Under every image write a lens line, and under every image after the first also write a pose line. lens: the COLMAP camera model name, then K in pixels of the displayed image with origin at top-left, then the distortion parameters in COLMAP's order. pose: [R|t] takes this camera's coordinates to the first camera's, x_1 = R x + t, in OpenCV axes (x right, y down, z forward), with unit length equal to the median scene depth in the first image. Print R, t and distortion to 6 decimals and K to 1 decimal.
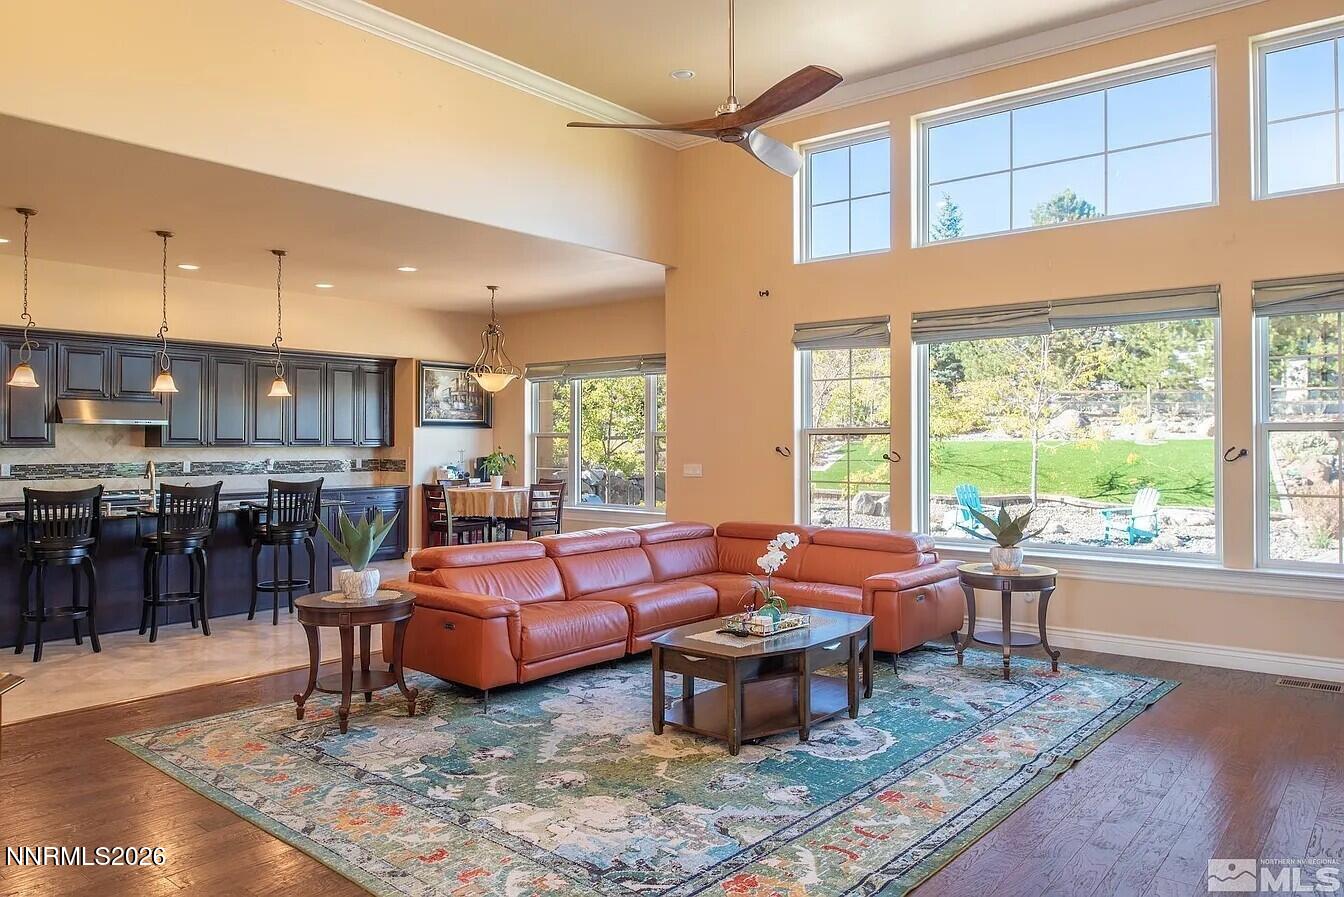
lens RADIAL K [[934.1, 0, 671.1], [0, 934.1, 443.7], [0, 0, 1]] dist [-0.002981, 0.000151]
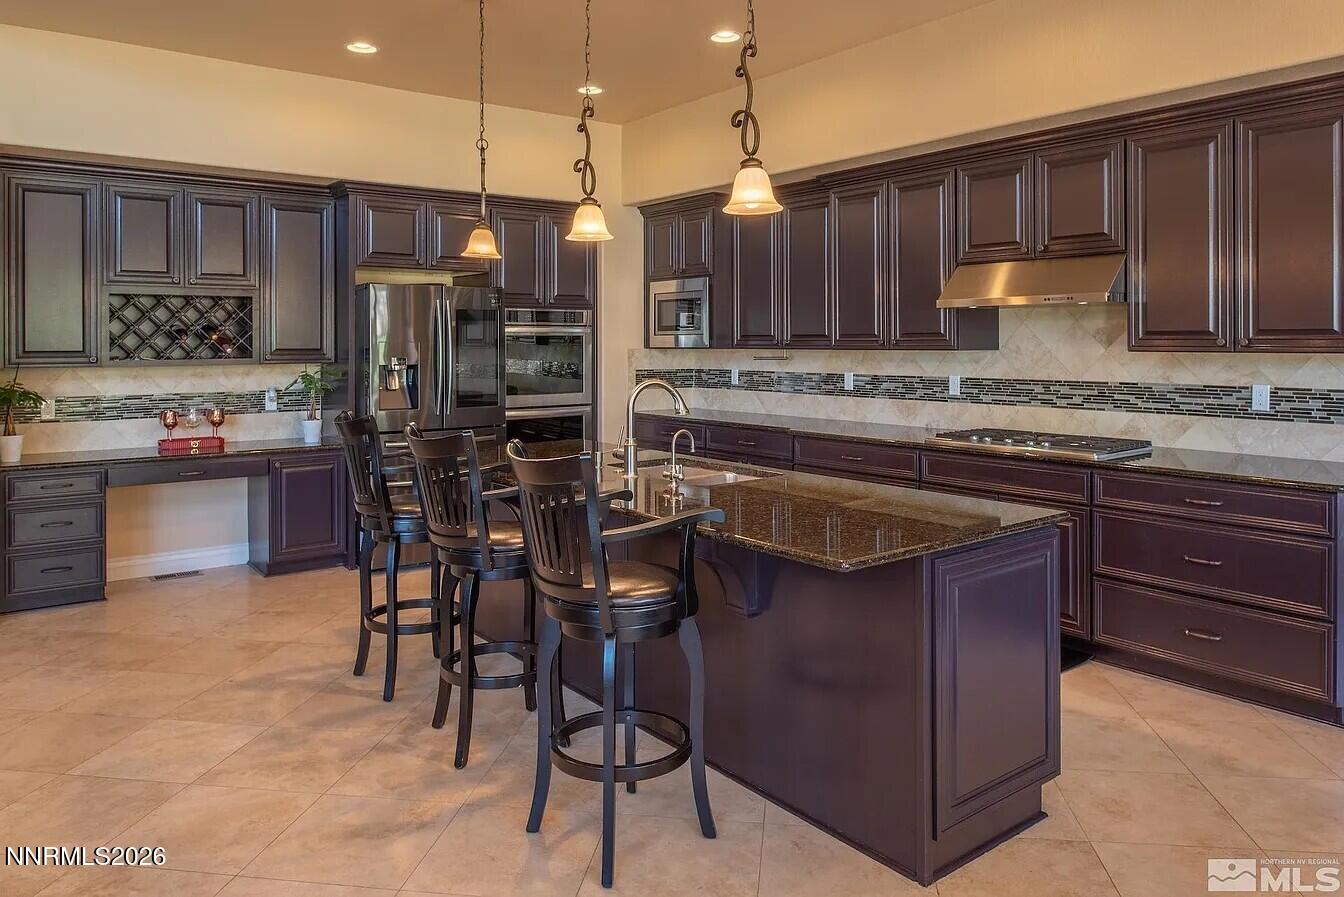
lens RADIAL K [[934.1, 0, 671.1], [0, 934.1, 443.3], [0, 0, 1]] dist [-0.002981, 0.000151]
pose [[-0.213810, 0.101694, -0.971568, -0.044485], [-0.001103, 0.994541, 0.104342, 0.001170], [0.976875, 0.023381, -0.212531, 0.894658]]
